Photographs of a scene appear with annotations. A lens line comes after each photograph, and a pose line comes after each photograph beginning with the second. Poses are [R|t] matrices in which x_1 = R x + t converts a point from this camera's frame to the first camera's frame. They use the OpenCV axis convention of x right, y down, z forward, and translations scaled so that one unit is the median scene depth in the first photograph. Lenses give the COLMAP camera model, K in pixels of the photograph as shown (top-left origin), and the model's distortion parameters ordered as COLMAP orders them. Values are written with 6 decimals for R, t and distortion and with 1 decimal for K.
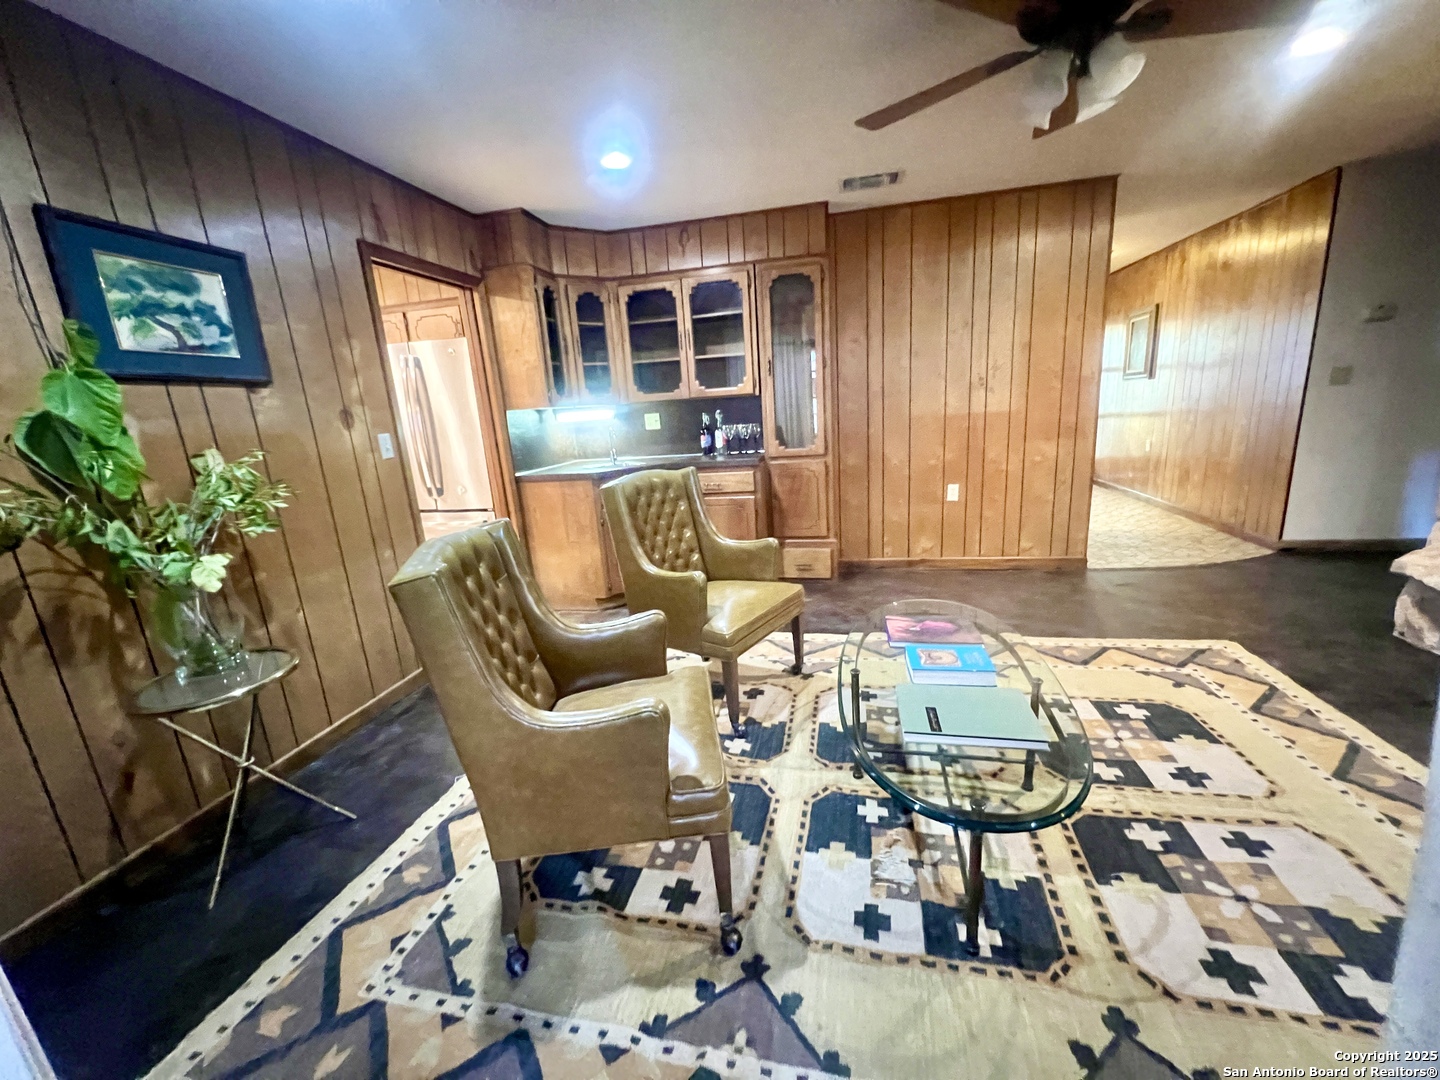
lens RADIAL K [[575.9, 0, 720.0], [0, 575.9, 540.0], [0, 0, 1]] dist [-0.000230, 0.000182]
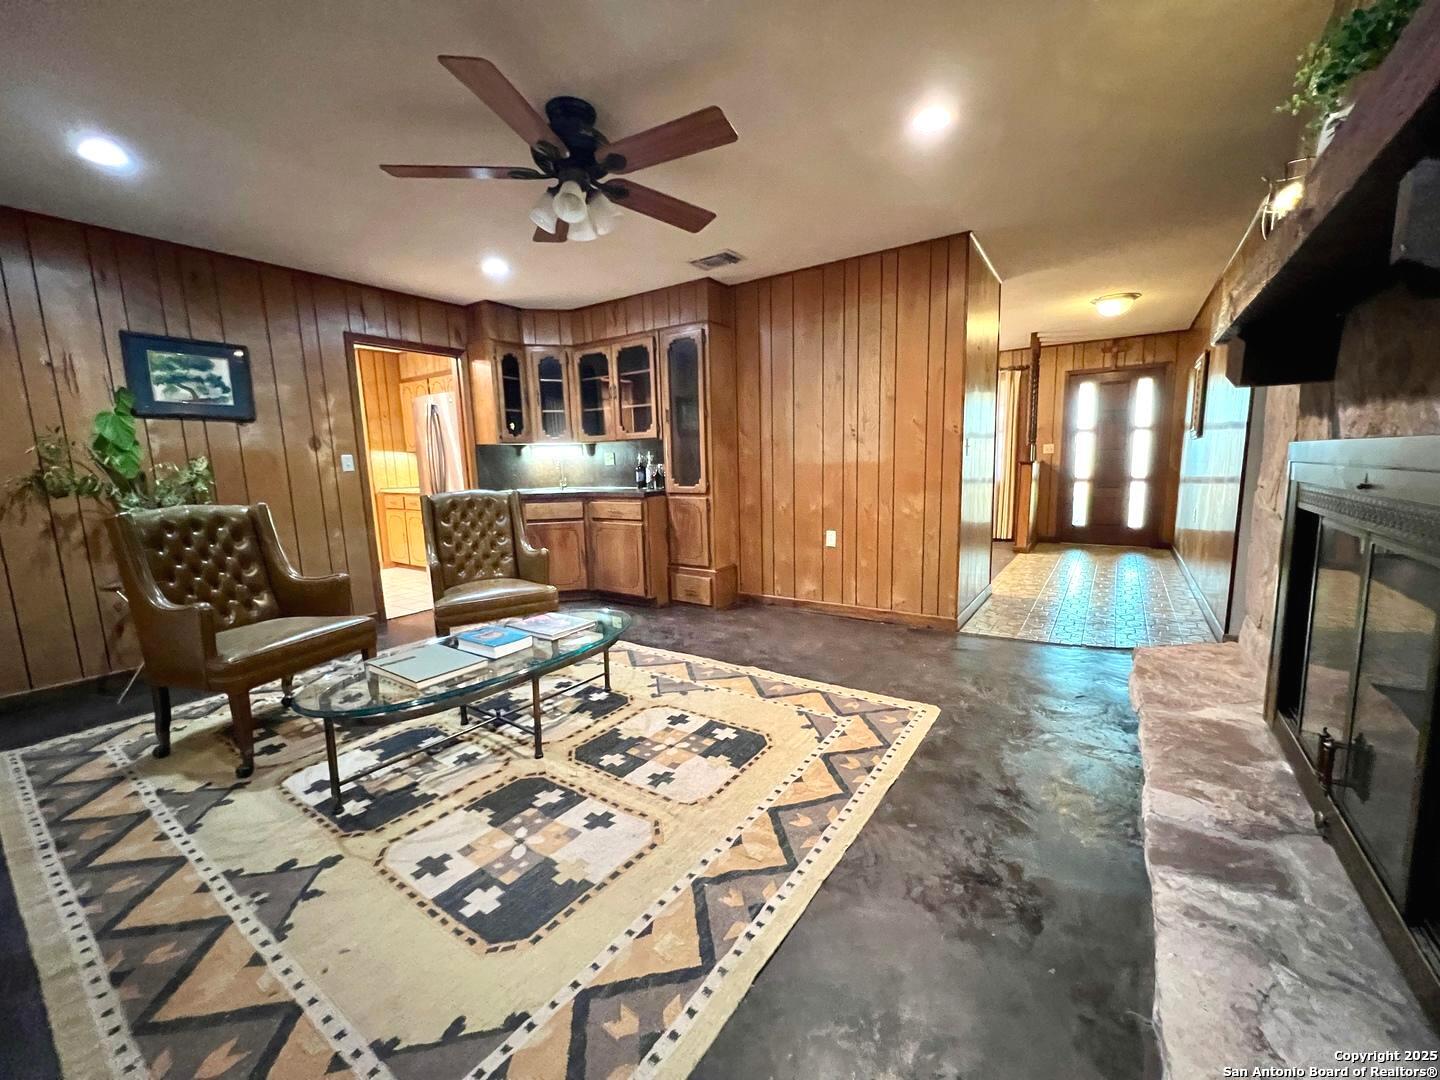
lens RADIAL K [[573.7, 0, 720.0], [0, 573.7, 540.0], [0, 0, 1]] dist [0.000195, 0.000103]
pose [[0.926515, 0.094478, -0.364204, 0.991937], [-0.121525, 0.991224, -0.052019, -0.004573], [0.356093, 0.092456, 0.929865, -0.033356]]
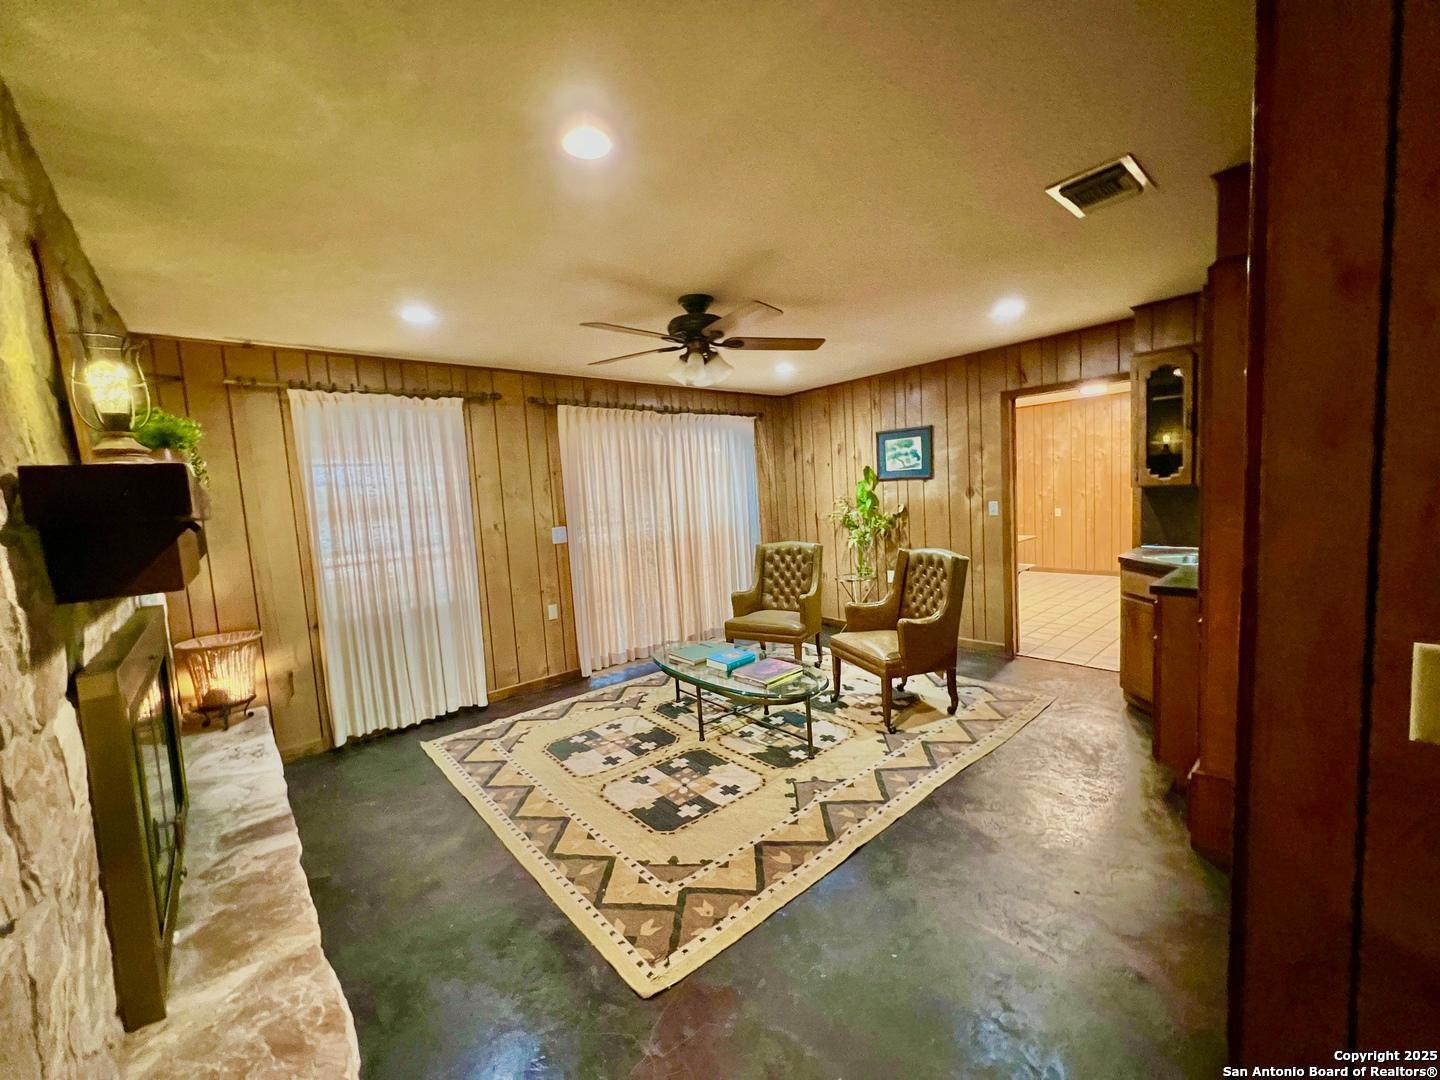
lens RADIAL K [[575.9, 0, 720.0], [0, 575.9, 540.0], [0, 0, 1]] dist [-0.000230, 0.000182]
pose [[-0.587904, 0.166676, -0.791573, 1.411652], [-0.090058, 0.958974, 0.268811, -0.513331], [0.803902, 0.229323, -0.548774, 1.459991]]
